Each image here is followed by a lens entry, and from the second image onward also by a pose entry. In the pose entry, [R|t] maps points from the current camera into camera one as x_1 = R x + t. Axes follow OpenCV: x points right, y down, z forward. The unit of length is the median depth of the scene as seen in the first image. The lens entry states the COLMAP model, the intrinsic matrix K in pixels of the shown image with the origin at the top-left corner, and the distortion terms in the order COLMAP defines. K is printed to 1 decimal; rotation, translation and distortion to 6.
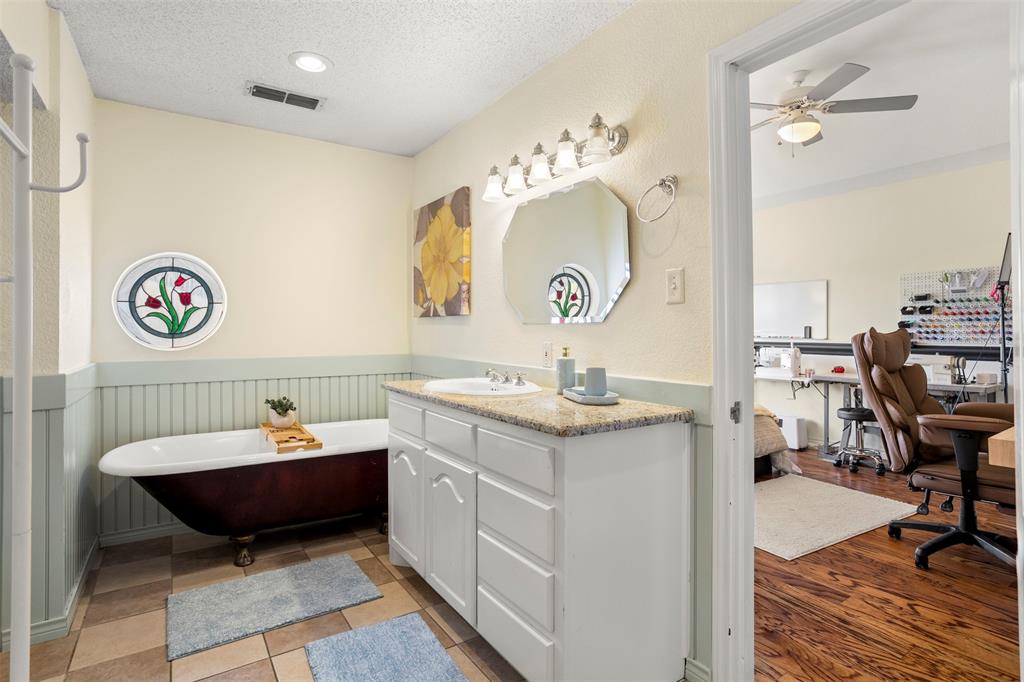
lens RADIAL K [[511.9, 0, 507.4], [0, 511.9, 337.6], [0, 0, 1]] dist [-0.047482, 0.024322]
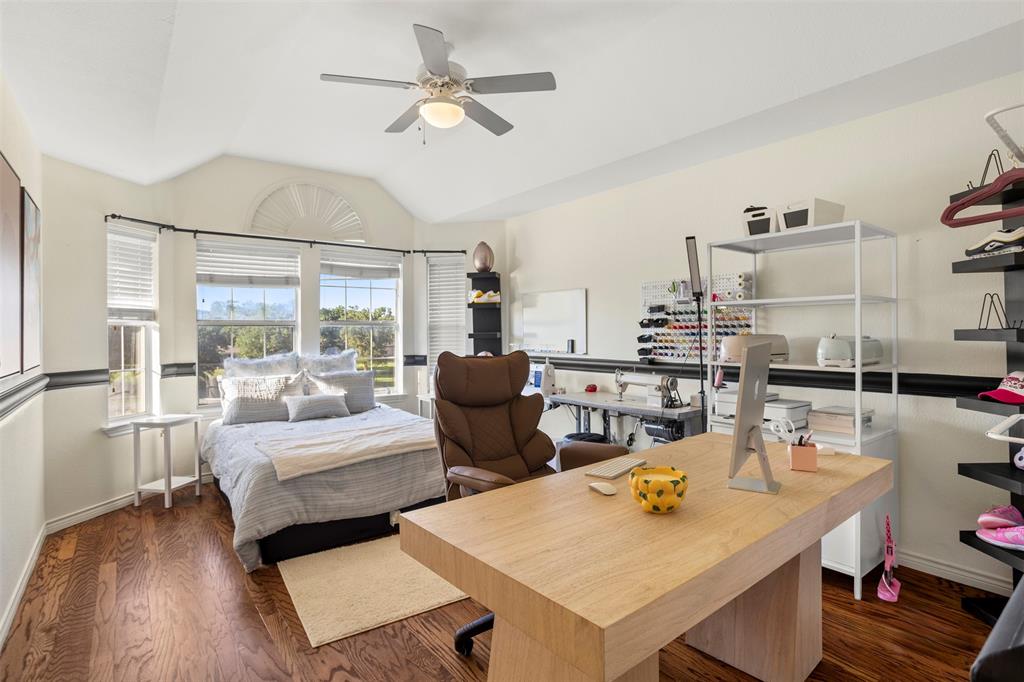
lens RADIAL K [[511.9, 0, 515.5], [0, 511.9, 336.4], [0, 0, 1]] dist [-0.047482, 0.024322]
pose [[0.995391, 0.000498, 0.095894, 0.494412], [0.000844, 0.999902, -0.013956, -0.018343], [-0.095892, 0.013973, 0.995294, 0.114123]]
